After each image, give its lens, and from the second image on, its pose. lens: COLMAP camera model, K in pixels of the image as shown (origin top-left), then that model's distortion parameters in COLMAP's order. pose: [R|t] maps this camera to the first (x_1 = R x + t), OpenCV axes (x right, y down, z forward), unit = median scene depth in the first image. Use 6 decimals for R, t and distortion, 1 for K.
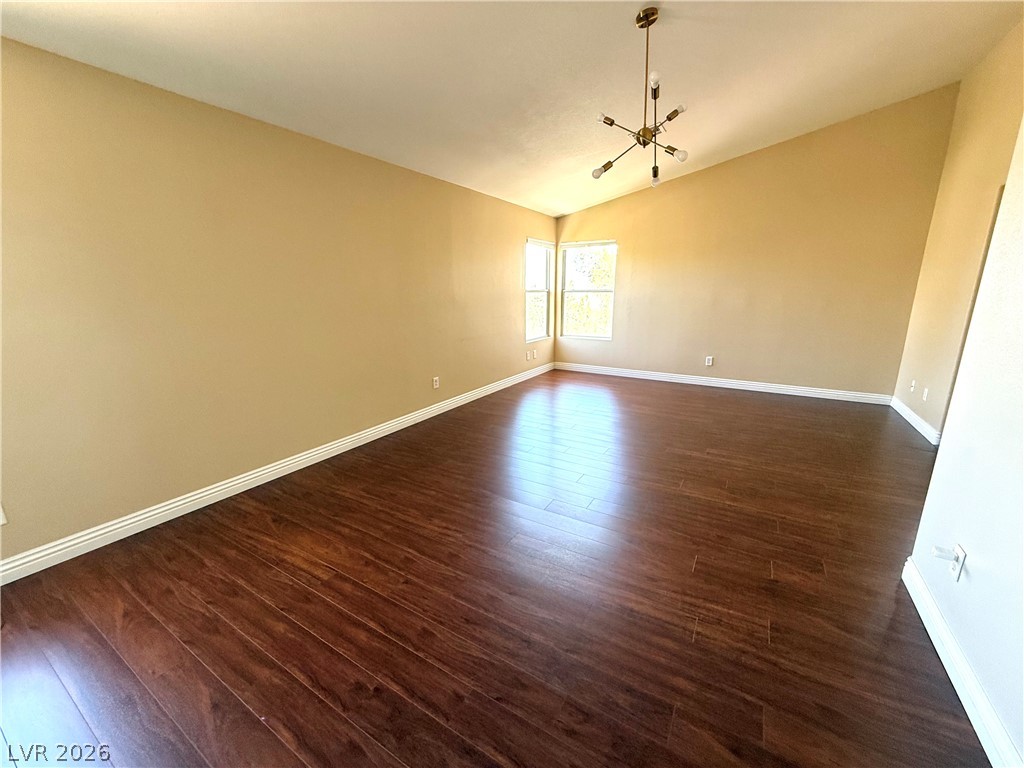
lens RADIAL K [[406.4, 0, 508.3], [0, 406.4, 384.1], [0, 0, 1]] dist [0.000174, 0.000351]
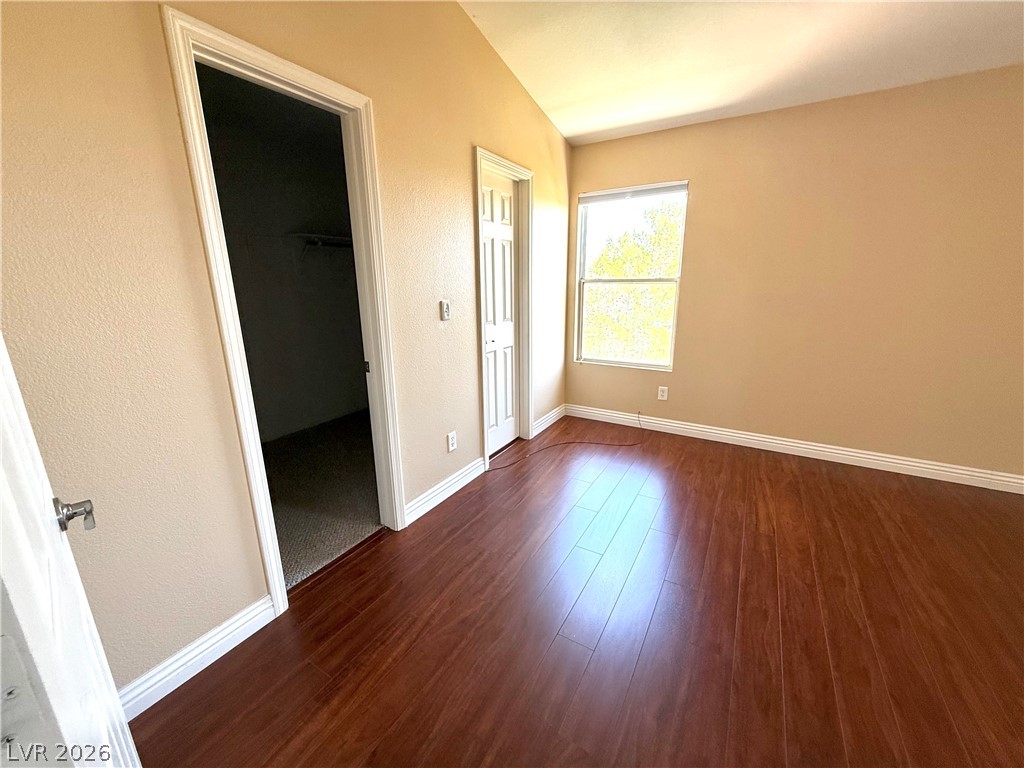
lens RADIAL K [[406.4, 0, 508.3], [0, 406.4, 384.1], [0, 0, 1]] dist [0.000174, 0.000351]
pose [[-0.009305, 0.254110, -0.967130, 0.555548], [-0.211685, 0.944752, 0.250267, -0.044670], [0.977294, 0.207056, 0.045001, 0.179114]]
